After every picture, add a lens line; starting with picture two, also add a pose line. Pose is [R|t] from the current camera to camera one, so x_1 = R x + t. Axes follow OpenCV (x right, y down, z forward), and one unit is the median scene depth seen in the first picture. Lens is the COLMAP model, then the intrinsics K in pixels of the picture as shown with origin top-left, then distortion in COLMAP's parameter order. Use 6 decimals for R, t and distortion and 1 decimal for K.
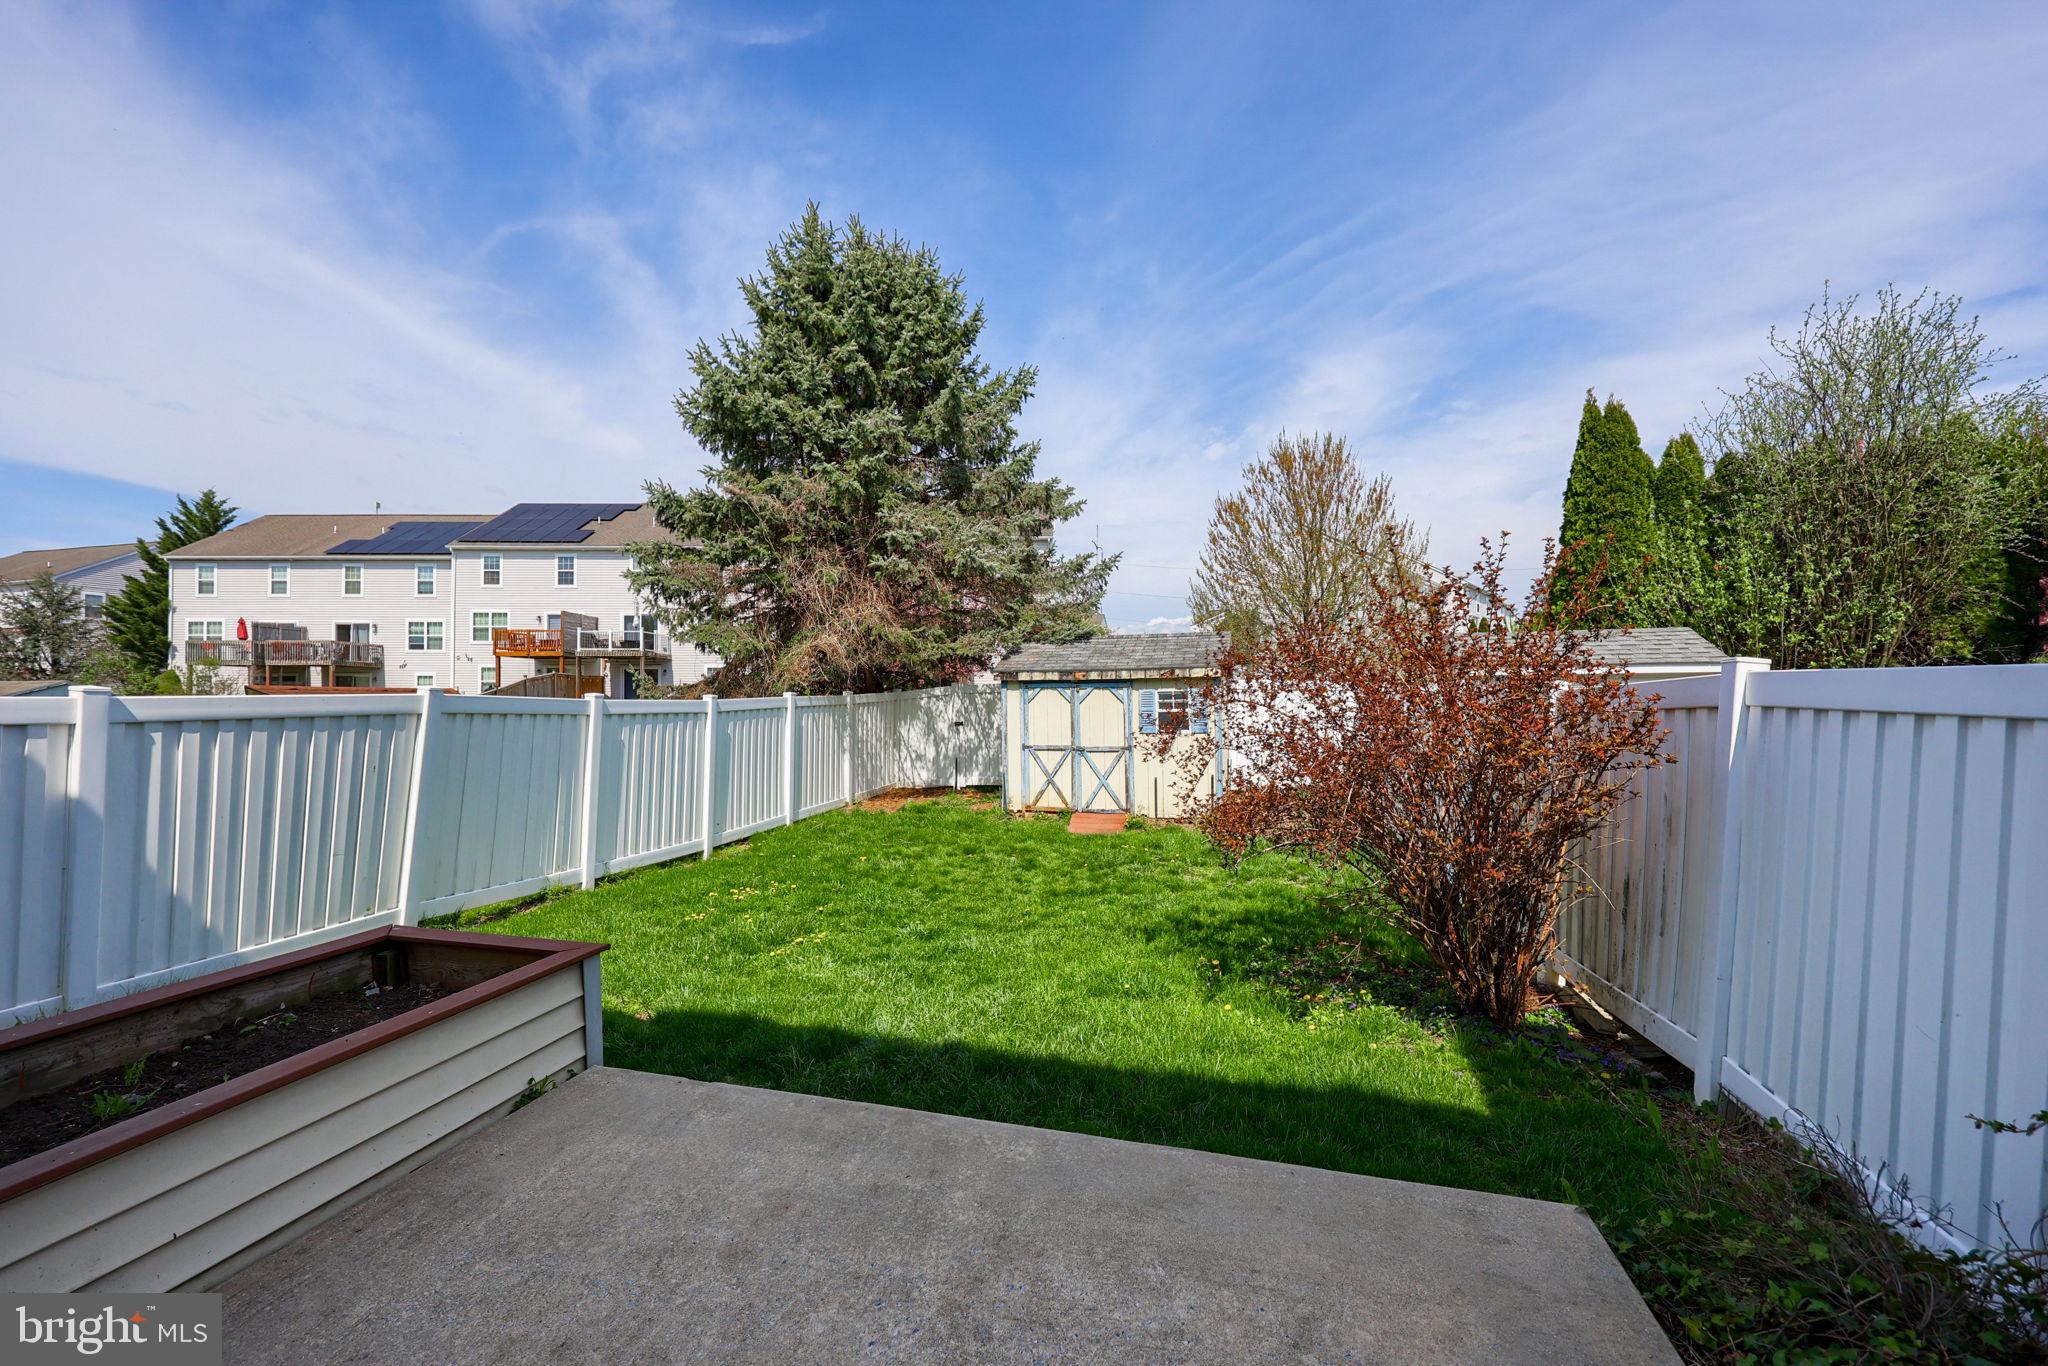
lens RADIAL K [[840.9, 0, 1024.0], [0, 840.9, 683.0], [0, 0, 1]] dist [-0.000514, -0.000253]
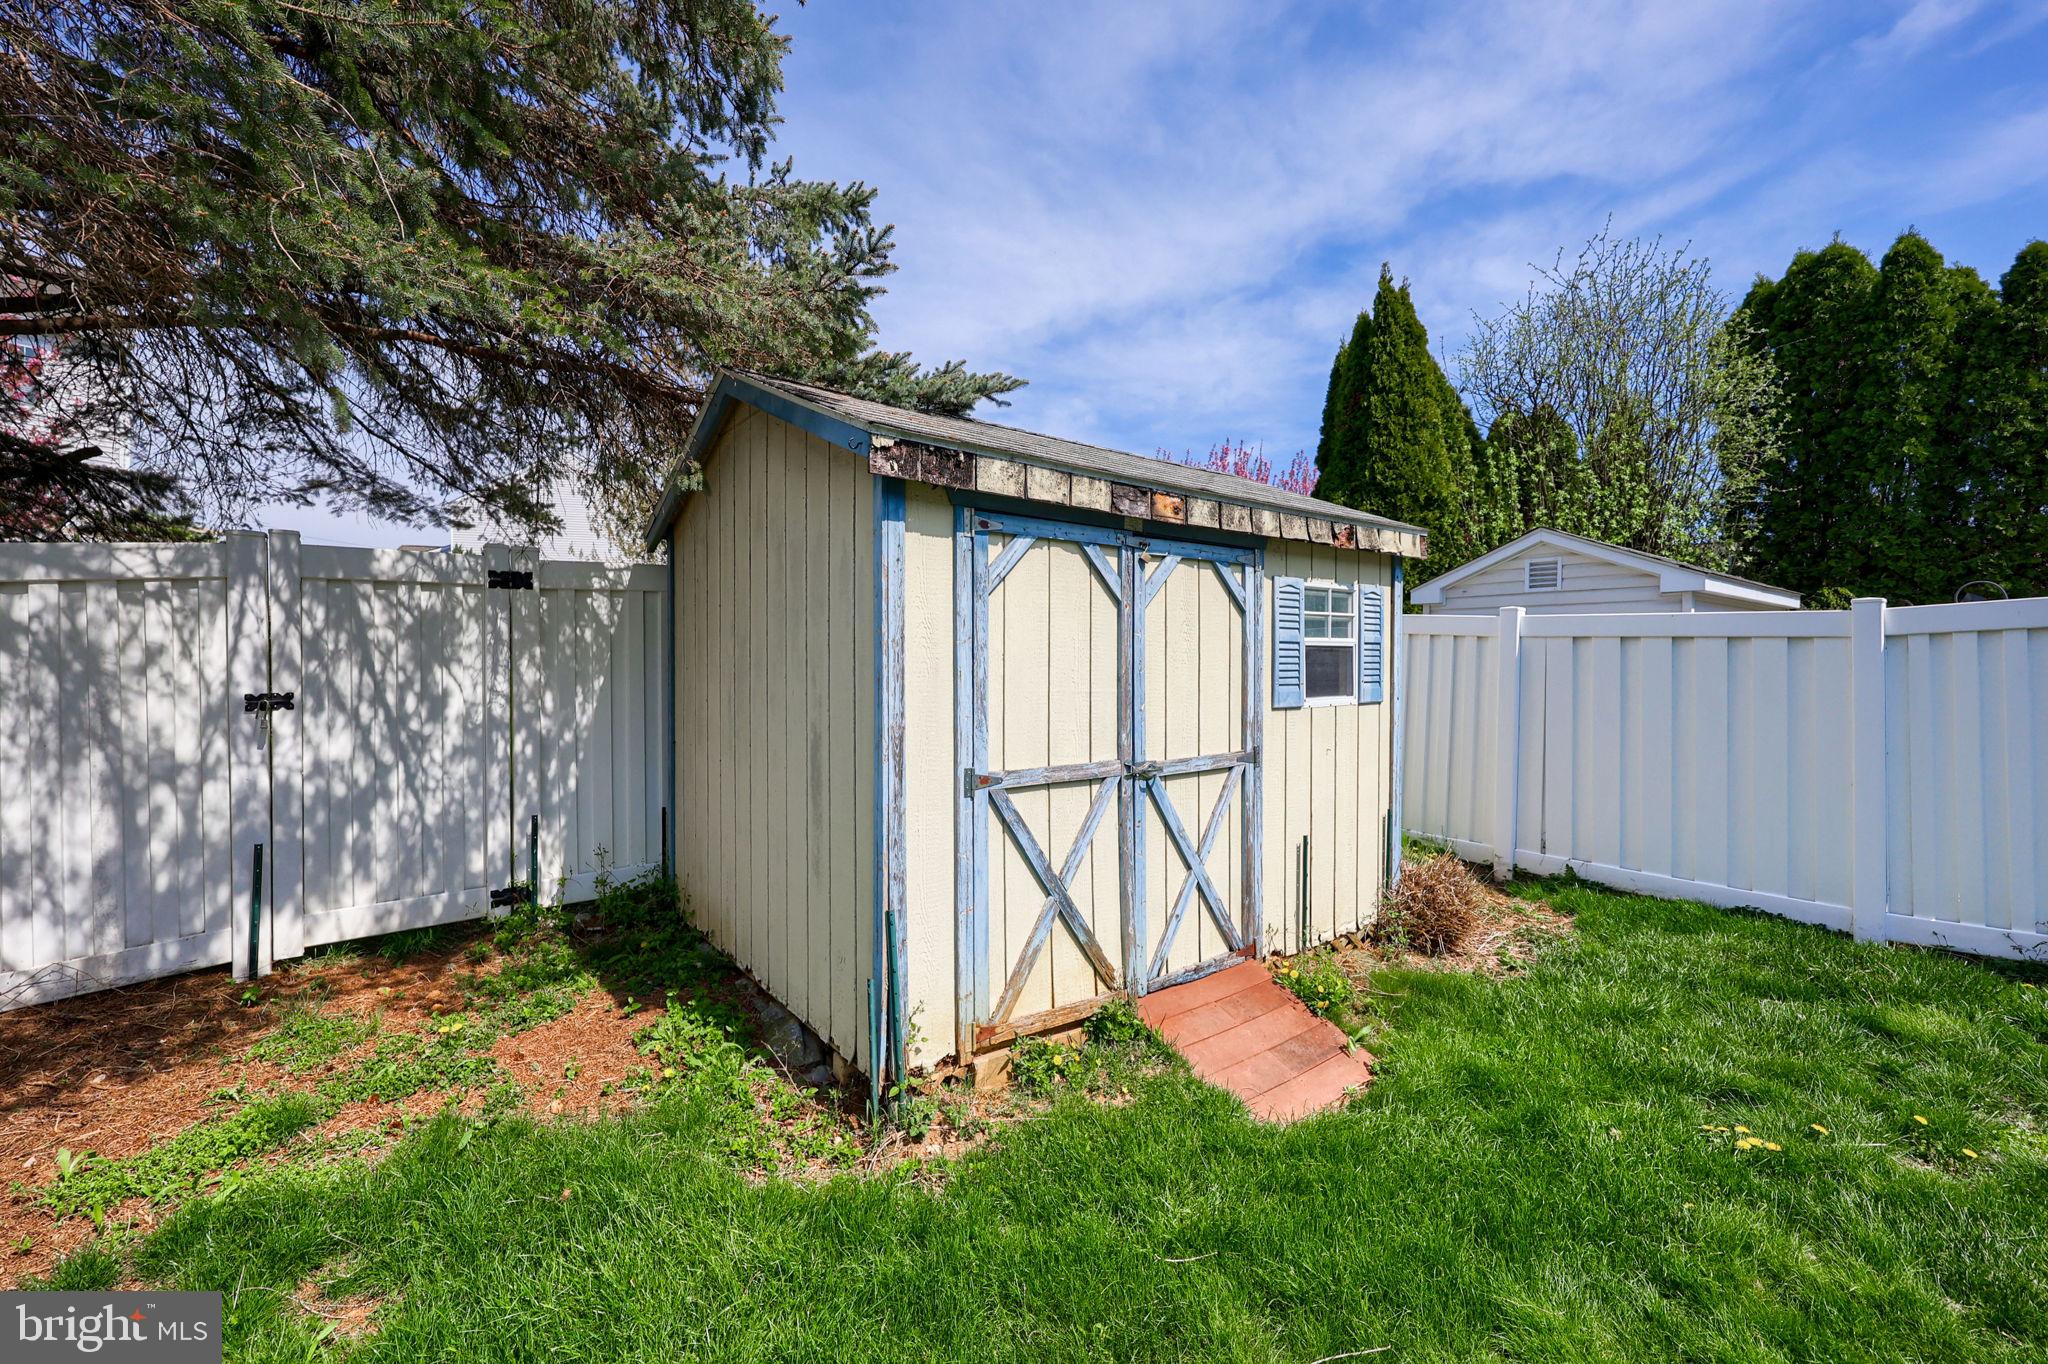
lens RADIAL K [[840.9, 0, 1024.0], [0, 840.9, 682.0], [0, 0, 1]] dist [-0.000514, -0.000253]
pose [[0.594156, -0.001336, 0.804349, -0.180160], [-0.015559, 0.999792, 0.013154, 0.044979], [-0.804199, -0.020331, 0.594012, 0.854218]]
